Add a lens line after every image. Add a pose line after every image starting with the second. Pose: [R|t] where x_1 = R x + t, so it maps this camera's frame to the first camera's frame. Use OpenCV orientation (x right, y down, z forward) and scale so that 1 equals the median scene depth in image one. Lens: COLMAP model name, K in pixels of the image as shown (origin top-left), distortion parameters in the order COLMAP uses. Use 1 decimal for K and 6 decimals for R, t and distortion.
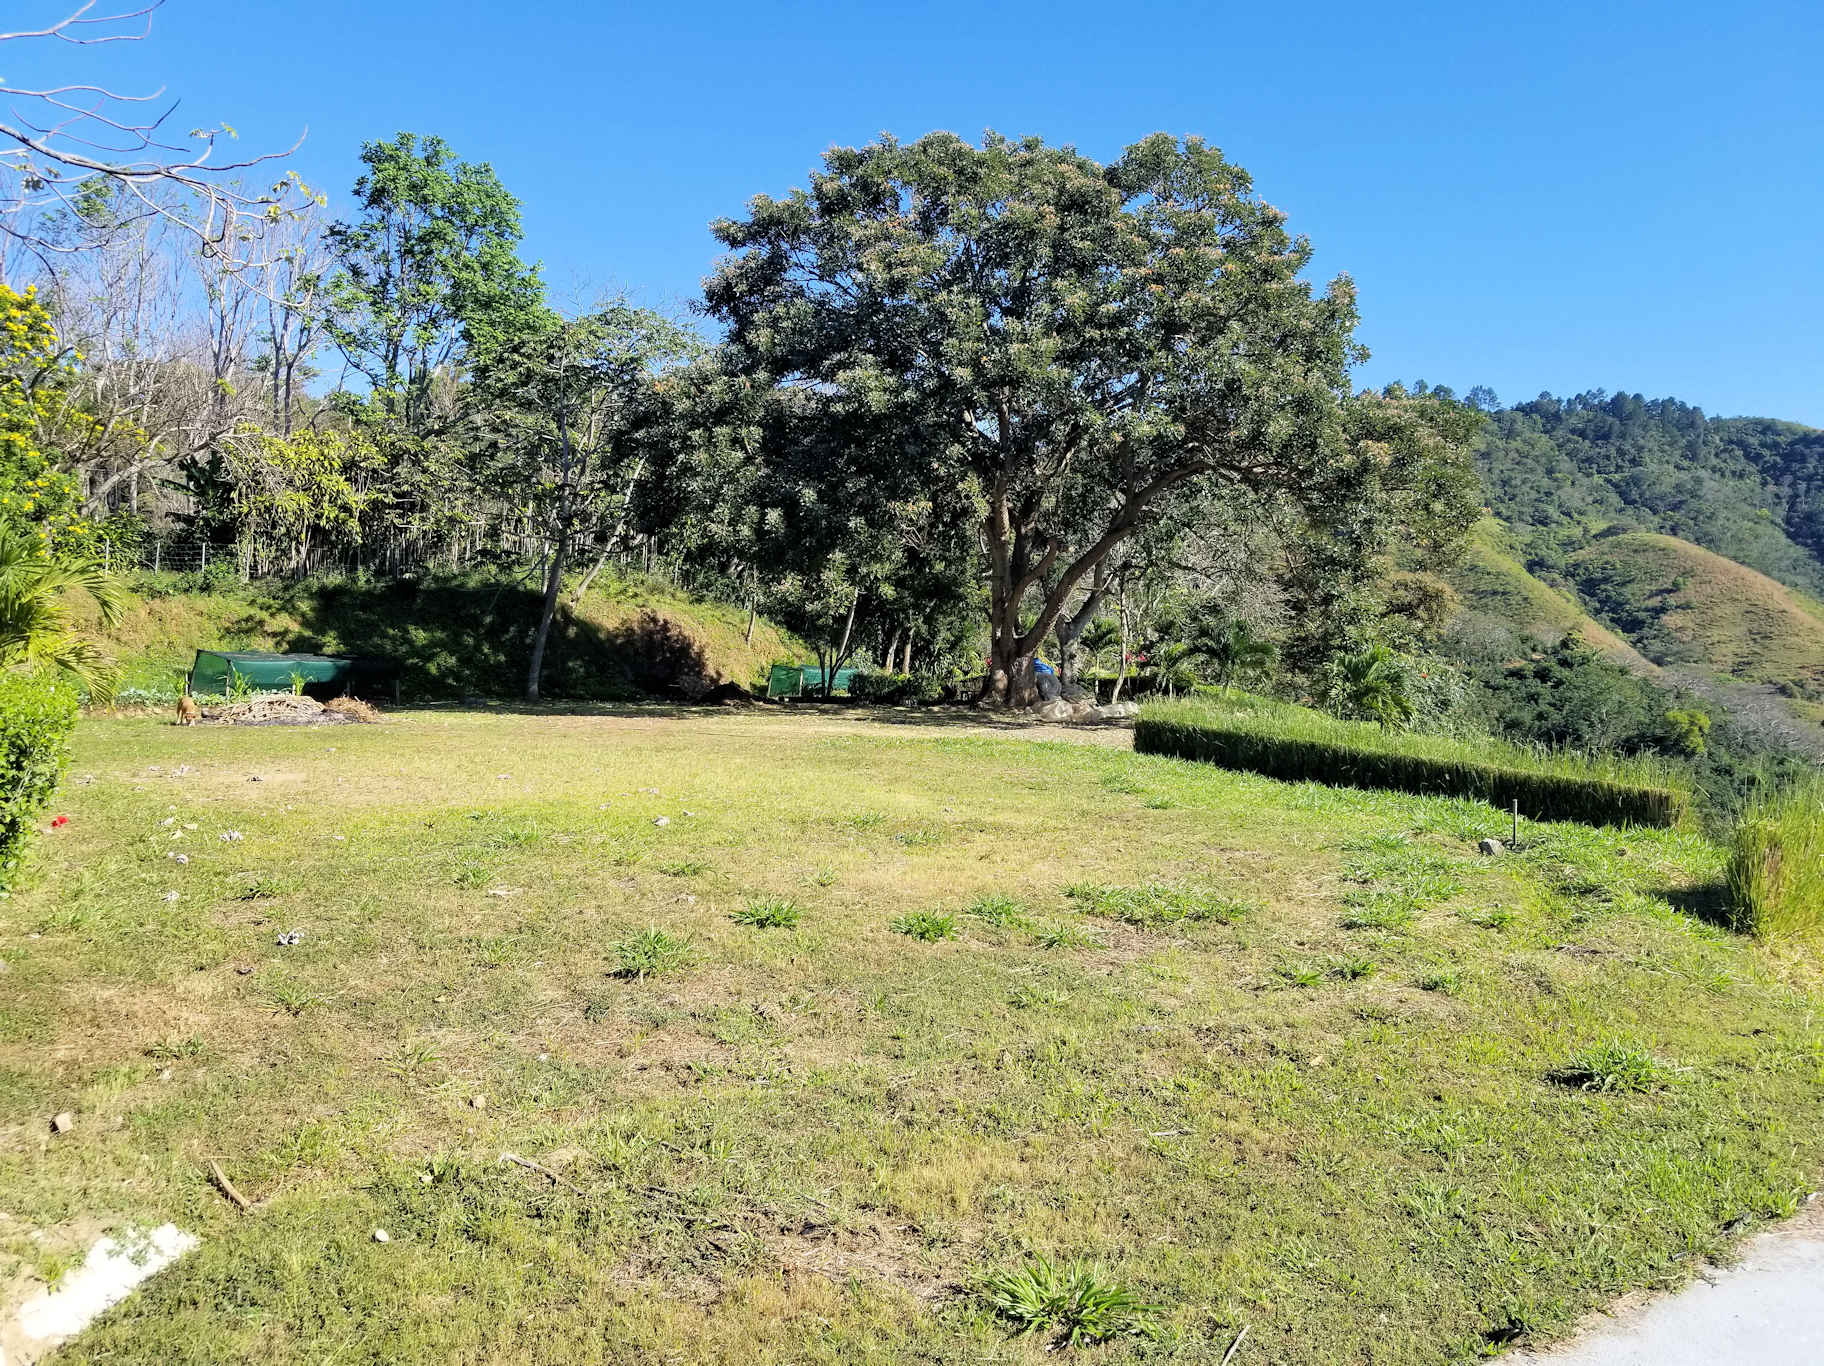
lens RADIAL K [[1364.0, 0, 904.2], [0, 1364.0, 674.5], [0, 0, 1]] dist [0.034074, -0.008776]
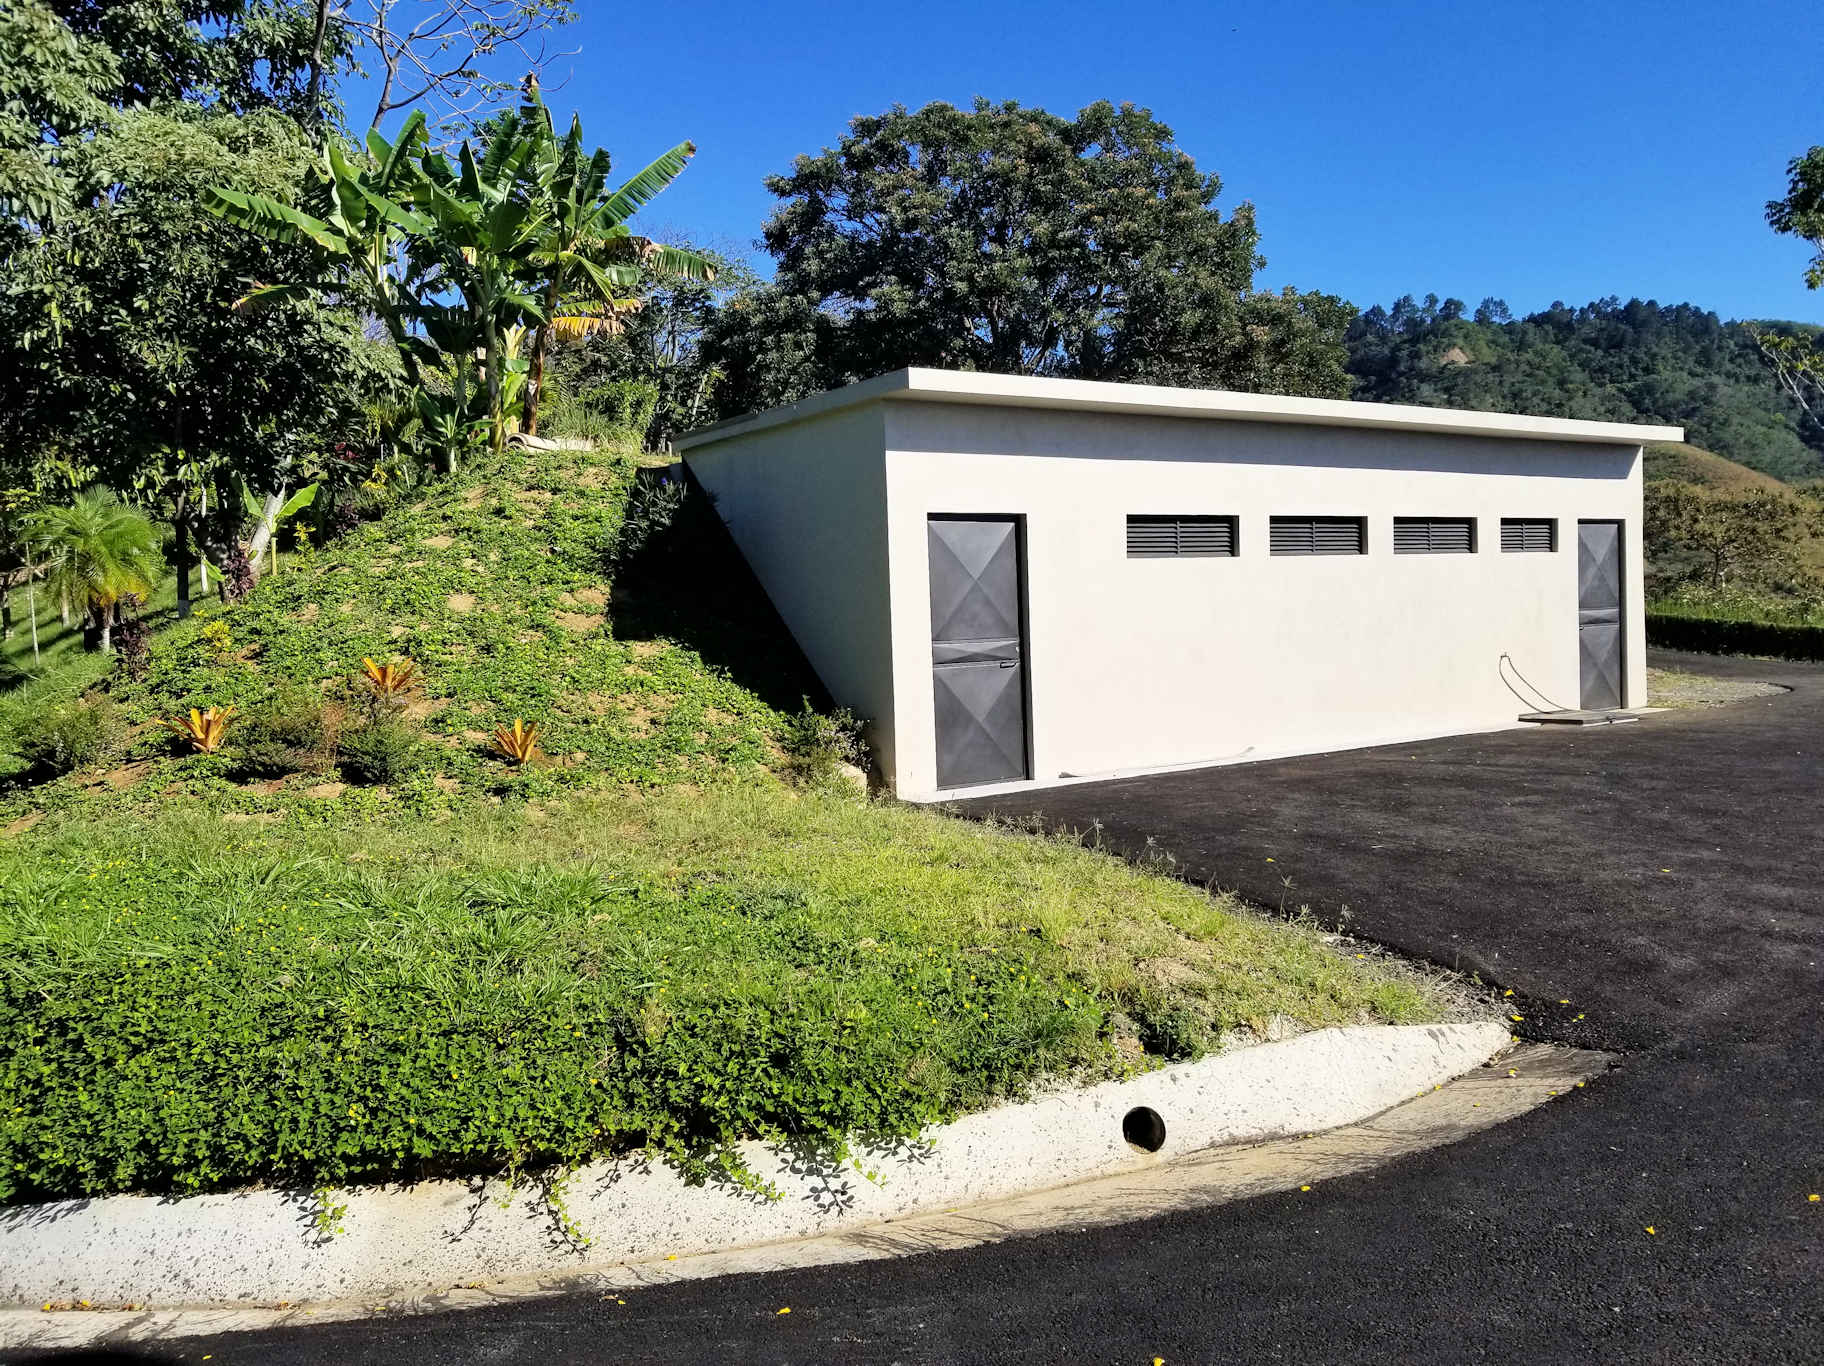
lens RADIAL K [[1364.0, 0, 922.2], [0, 1364.0, 698.4], [0, 0, 1]] dist [0.034074, -0.008776]
pose [[0.999357, -0.035835, -0.001534, -0.008282], [0.035862, 0.997450, 0.061702, 0.094333], [-0.000681, -0.061717, 0.998093, -0.354831]]
